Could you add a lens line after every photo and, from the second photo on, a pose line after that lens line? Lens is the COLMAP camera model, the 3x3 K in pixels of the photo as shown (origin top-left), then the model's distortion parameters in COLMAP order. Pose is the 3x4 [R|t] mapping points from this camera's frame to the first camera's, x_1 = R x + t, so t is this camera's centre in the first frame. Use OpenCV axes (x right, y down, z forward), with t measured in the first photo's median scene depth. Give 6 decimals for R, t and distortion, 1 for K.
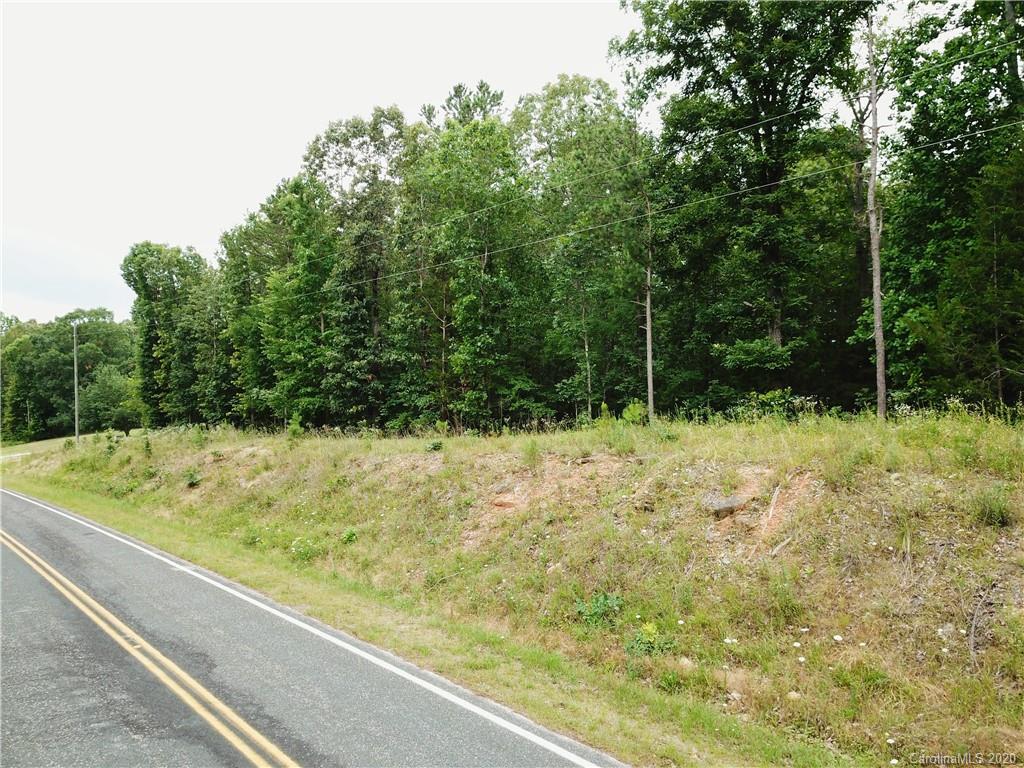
lens RADIAL K [[779.9, 0, 528.1], [0, 779.9, 383.2], [0, 0, 1]] dist [0.007336, 0.003384]
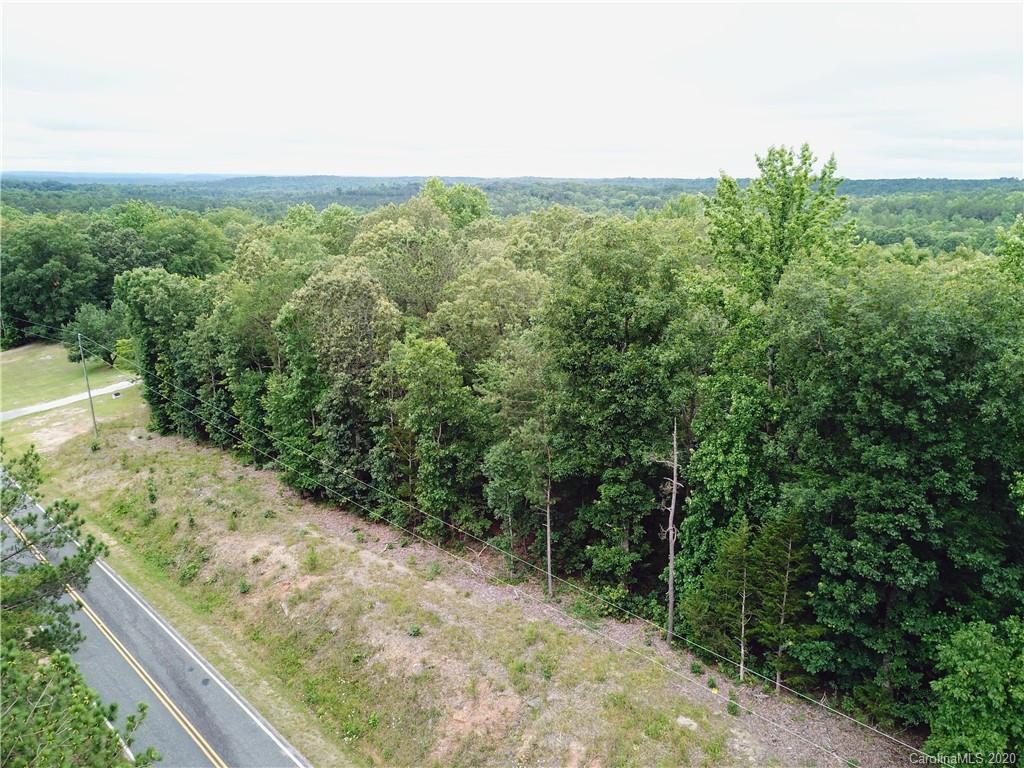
lens RADIAL K [[774.0, 0, 537.9], [0, 774.0, 379.2], [0, 0, 1]] dist [-0.007210, -0.002699]
pose [[0.996638, -0.006343, 0.081691, 0.006212], [-0.014867, 0.966451, 0.256420, -0.492141], [-0.080577, -0.256773, 0.963107, -0.268067]]
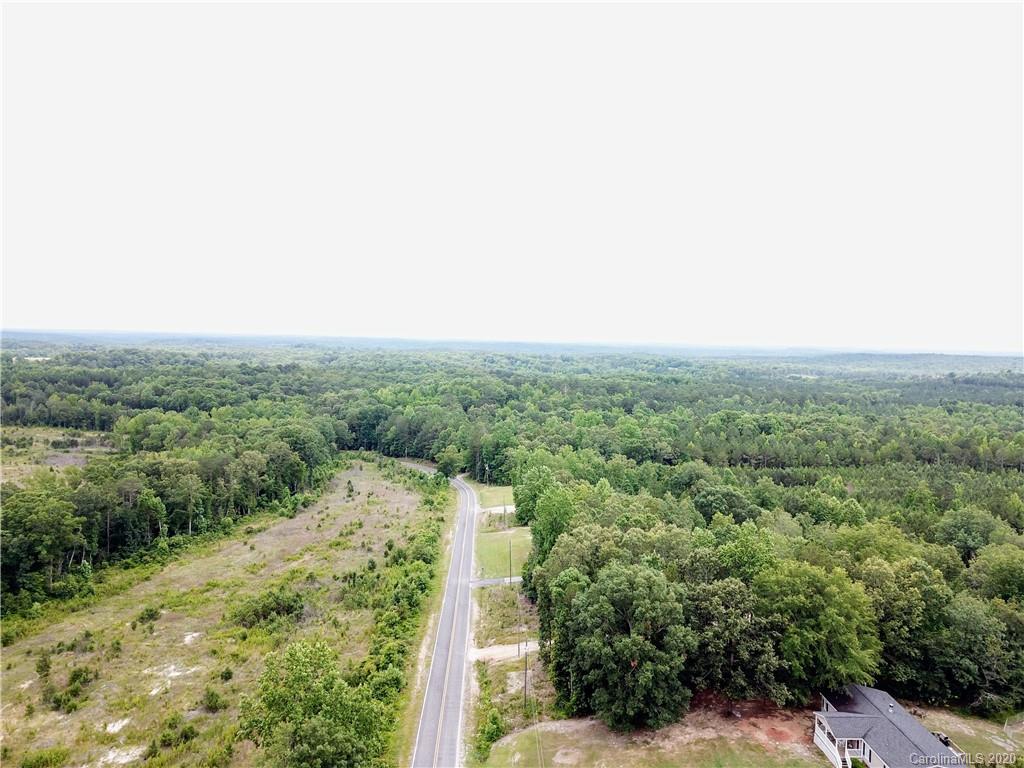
lens RADIAL K [[774.0, 0, 537.9], [0, 774.0, 379.2], [0, 0, 1]] dist [-0.007210, -0.002699]
pose [[0.800082, 0.052862, -0.597558, -0.562871], [-0.017733, 0.997759, 0.064523, -0.986851], [0.599629, -0.041027, 0.799226, 0.979521]]
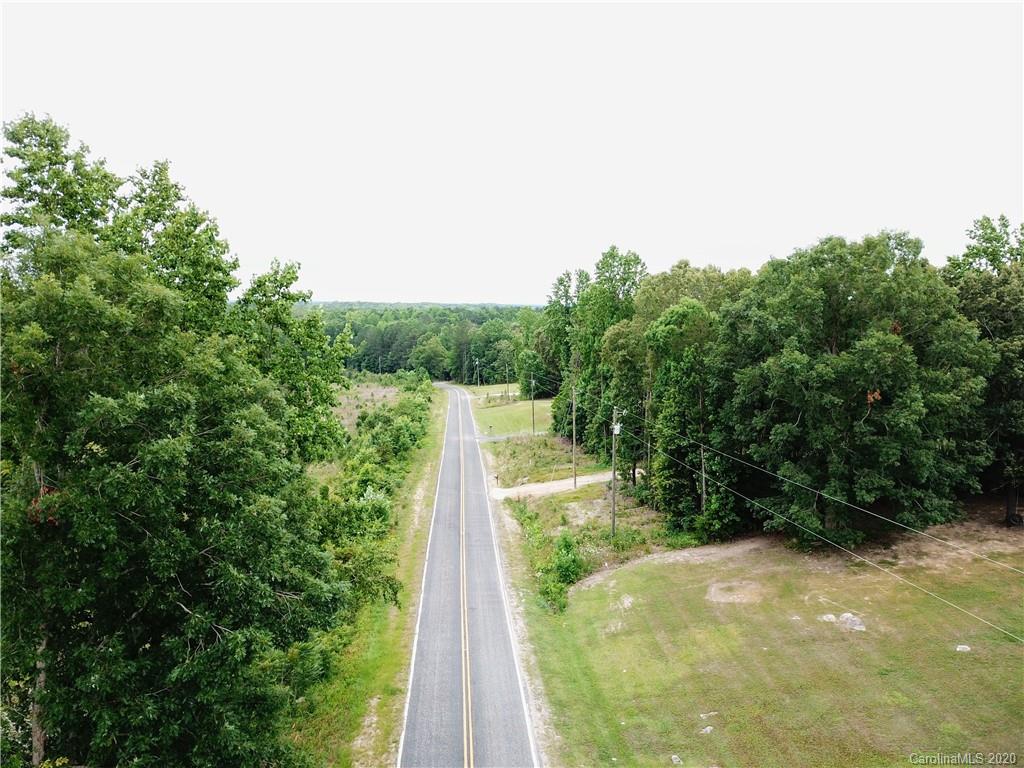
lens RADIAL K [[779.9, 0, 528.1], [0, 779.9, 383.2], [0, 0, 1]] dist [0.007336, 0.003384]
pose [[0.814562, 0.068168, -0.576057, -1.371474], [-0.003215, 0.993586, 0.113030, -0.195592], [0.580067, -0.090218, 0.809557, 1.710704]]
